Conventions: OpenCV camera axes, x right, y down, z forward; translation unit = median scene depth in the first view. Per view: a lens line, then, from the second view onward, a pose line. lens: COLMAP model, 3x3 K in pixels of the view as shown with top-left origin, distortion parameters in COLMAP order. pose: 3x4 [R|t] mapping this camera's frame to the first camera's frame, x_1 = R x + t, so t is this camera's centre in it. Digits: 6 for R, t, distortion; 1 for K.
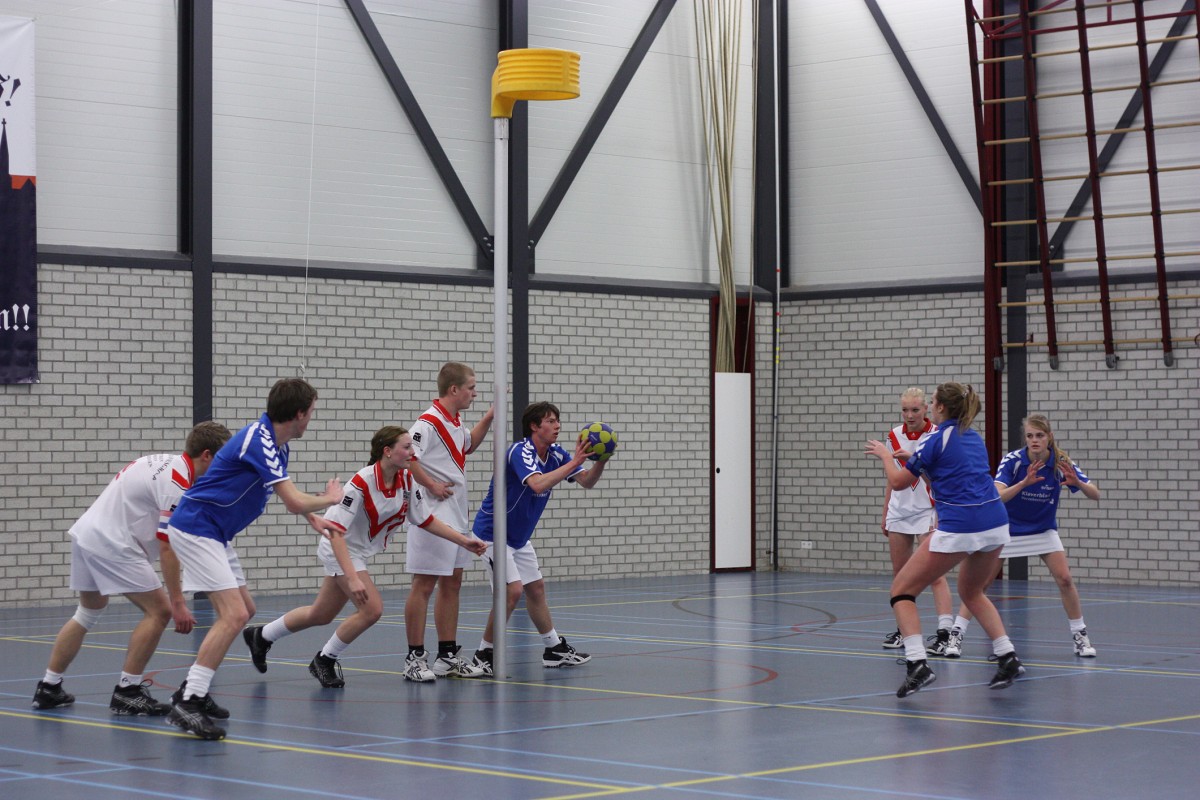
lens RADIAL K [[2740.3, 0, 588.6], [0, 2740.3, 409.8], [0, 0, 1]] dist [-0.089161, 0.000000]
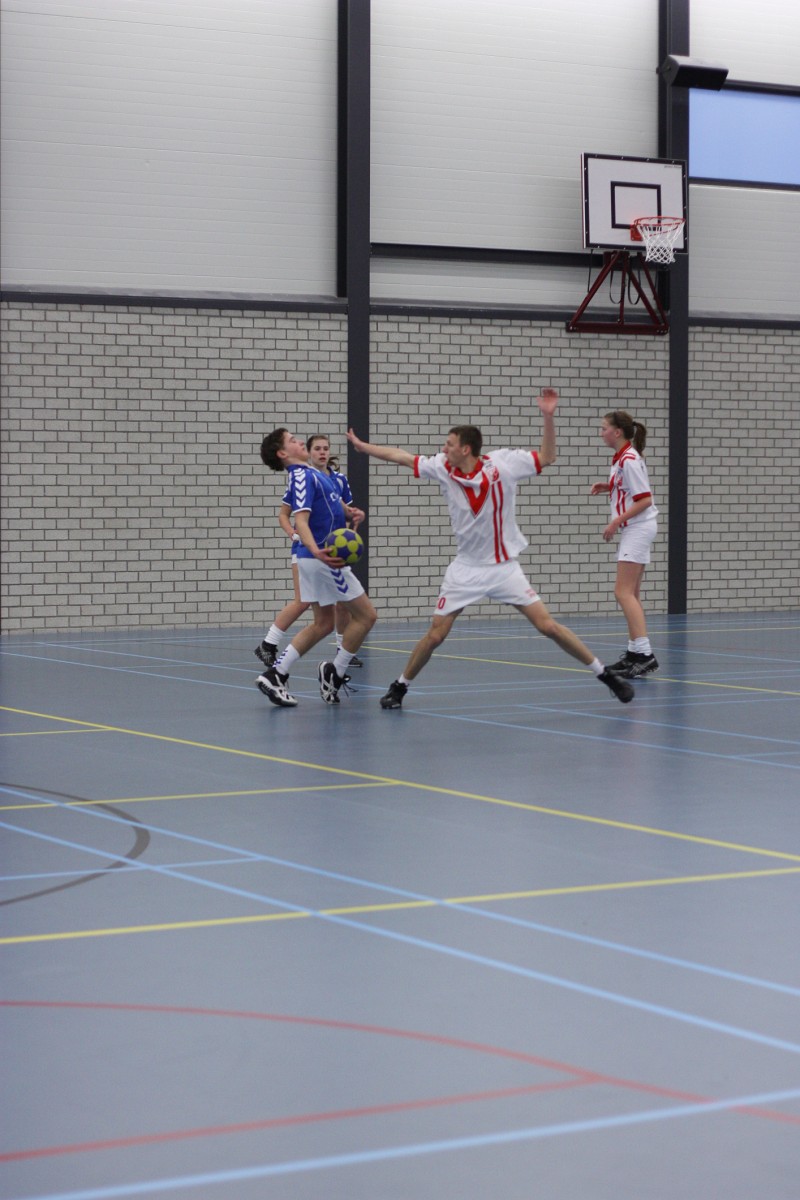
lens RADIAL K [[2740.3, 0, 425.2], [0, 2740.3, 629.0], [0, 0, 1]] dist [-0.089161, 0.000000]
pose [[0.251524, -0.050534, 0.966531, -0.864134], [-0.014008, 0.998341, 0.055842, 0.012784], [-0.967750, -0.027585, 0.250399, 0.853321]]
